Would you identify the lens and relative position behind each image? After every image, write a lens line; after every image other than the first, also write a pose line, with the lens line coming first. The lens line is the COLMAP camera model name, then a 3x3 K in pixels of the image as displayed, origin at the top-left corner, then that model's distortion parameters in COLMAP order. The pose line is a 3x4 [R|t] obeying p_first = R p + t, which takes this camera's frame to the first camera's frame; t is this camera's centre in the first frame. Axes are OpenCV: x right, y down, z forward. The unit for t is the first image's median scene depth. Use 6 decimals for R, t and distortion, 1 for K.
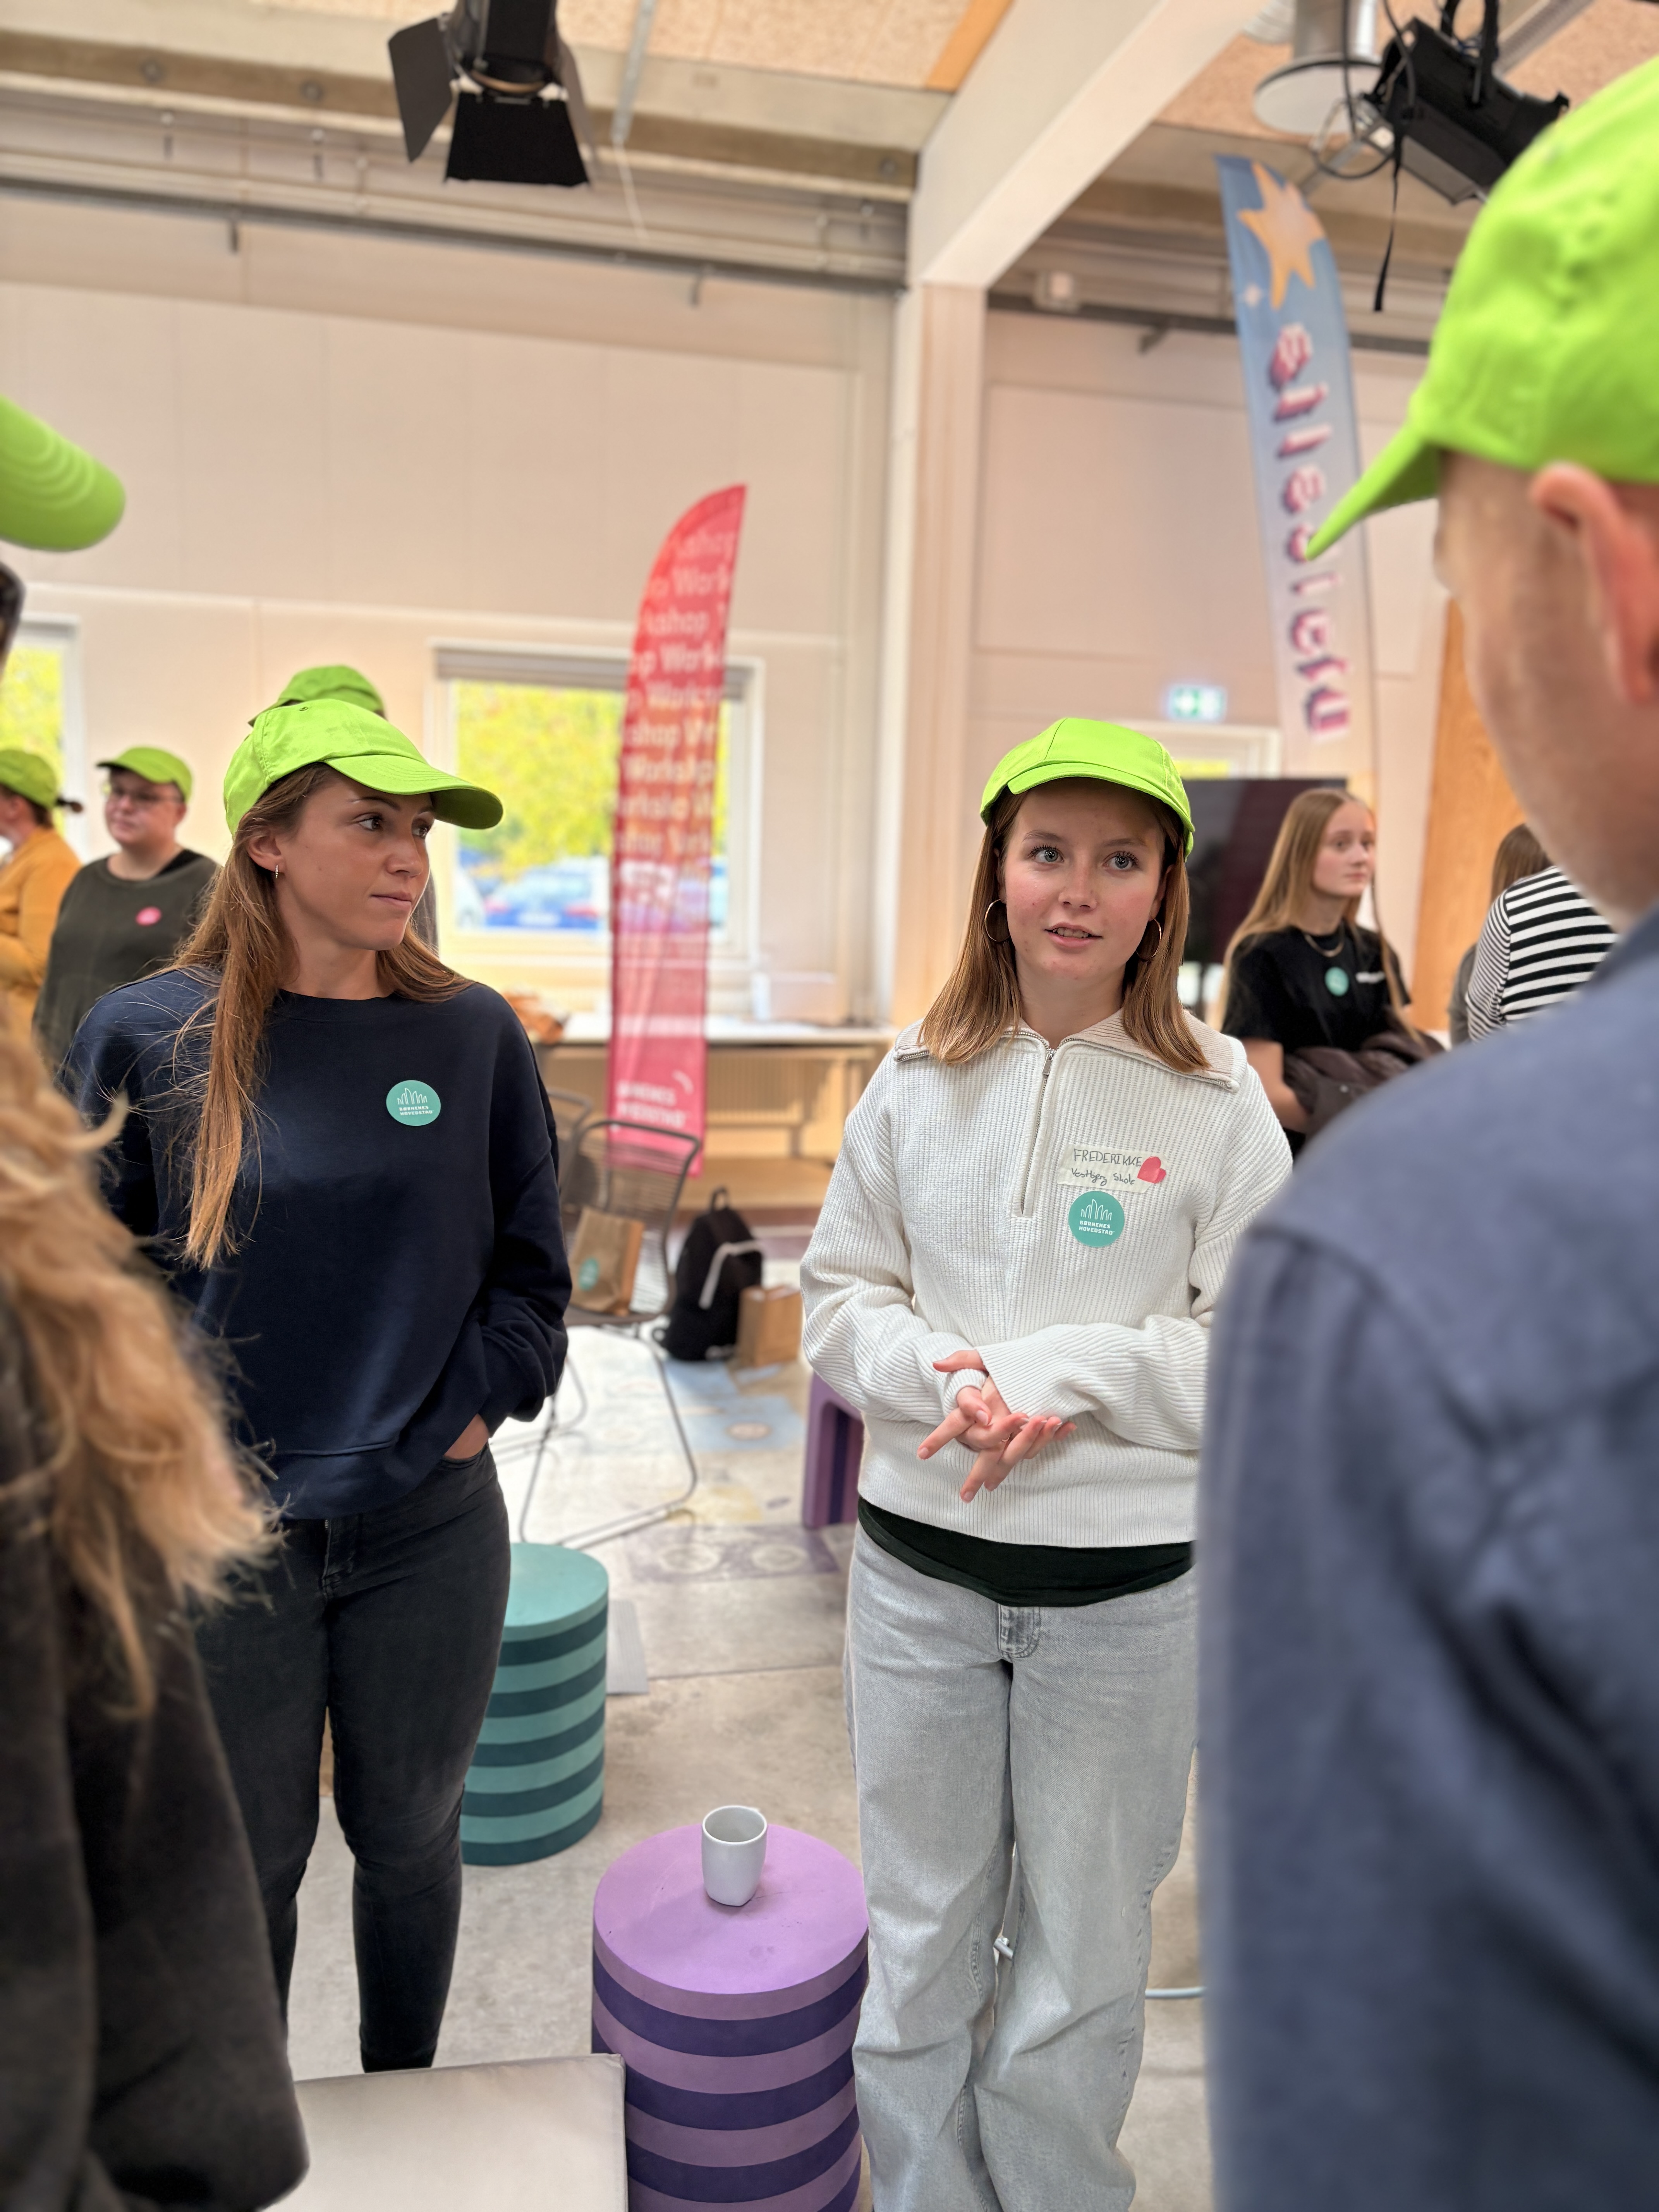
lens RADIAL K [[1766.0, 0, 829.5], [0, 1766.0, 1106.0], [0, 0, 1]] dist [-0.041623, 0.002279]
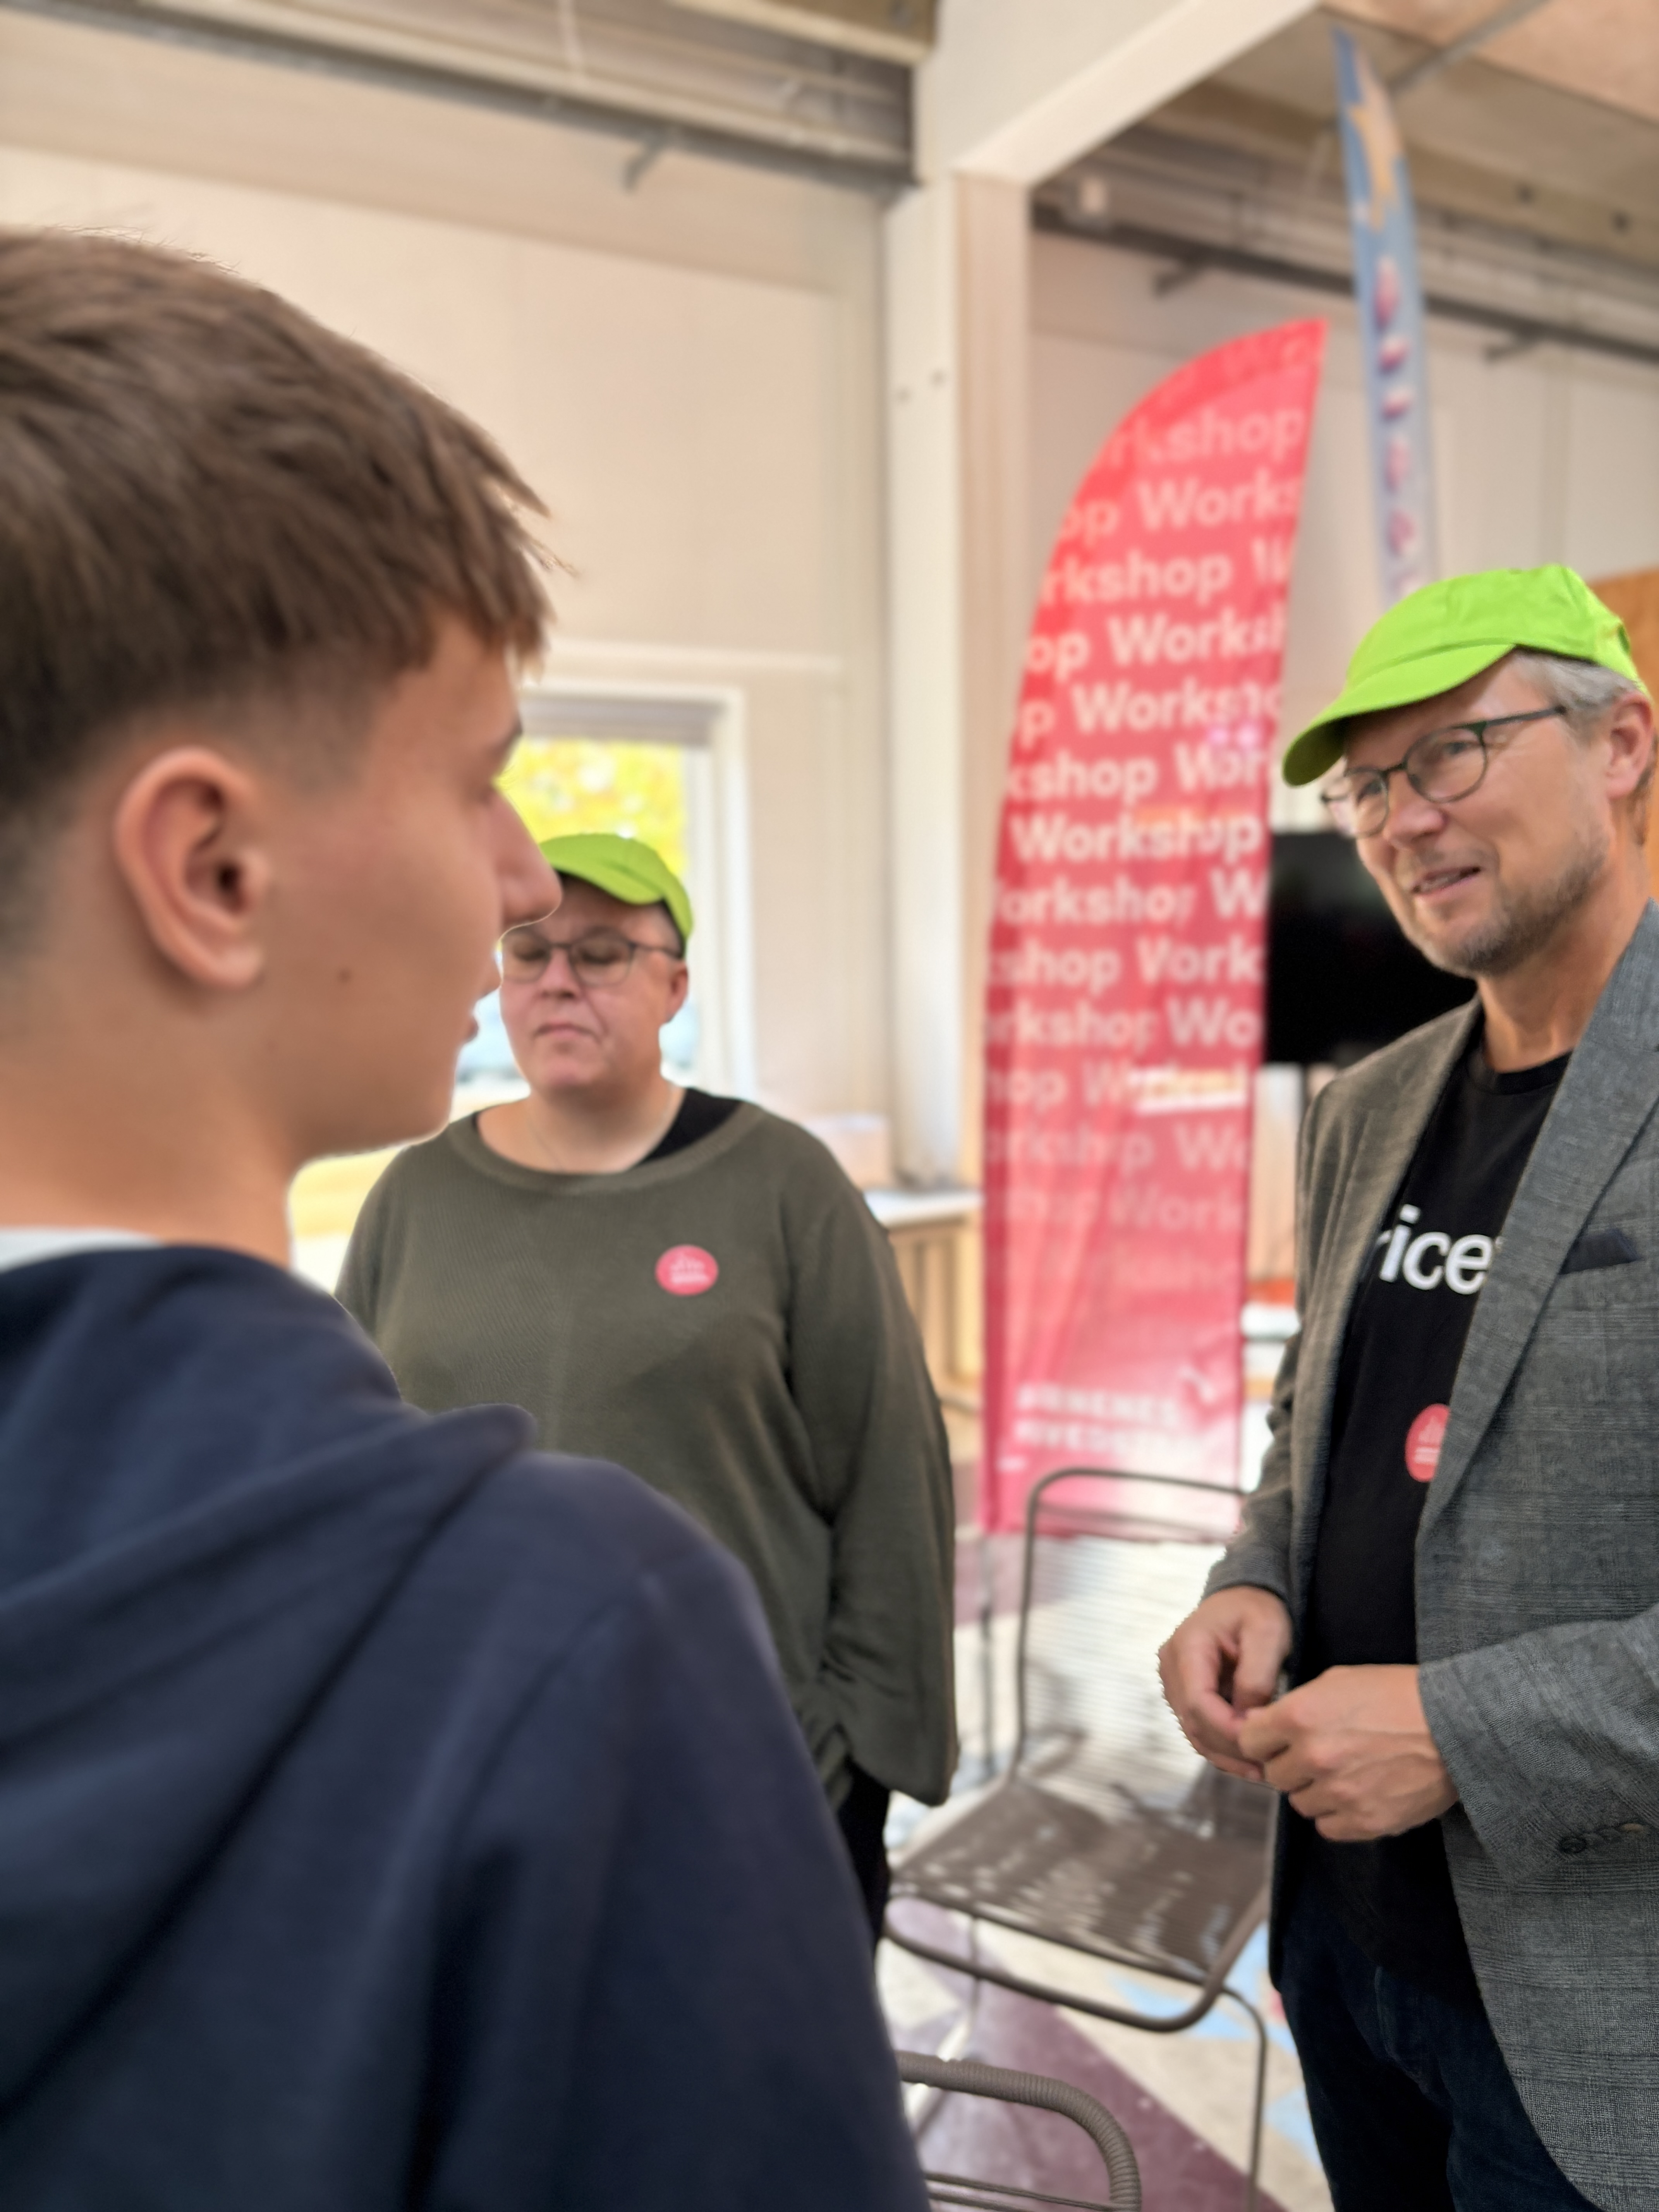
lens RADIAL K [[1766.0, 0, 829.5], [0, 1766.0, 1106.0], [0, 0, 1]] dist [-0.041623, 0.002279]
pose [[0.949422, -0.091179, 0.300474, -0.350542], [0.103363, 0.994333, -0.024872, -0.098563], [-0.296503, 0.054672, 0.953466, 0.481643]]
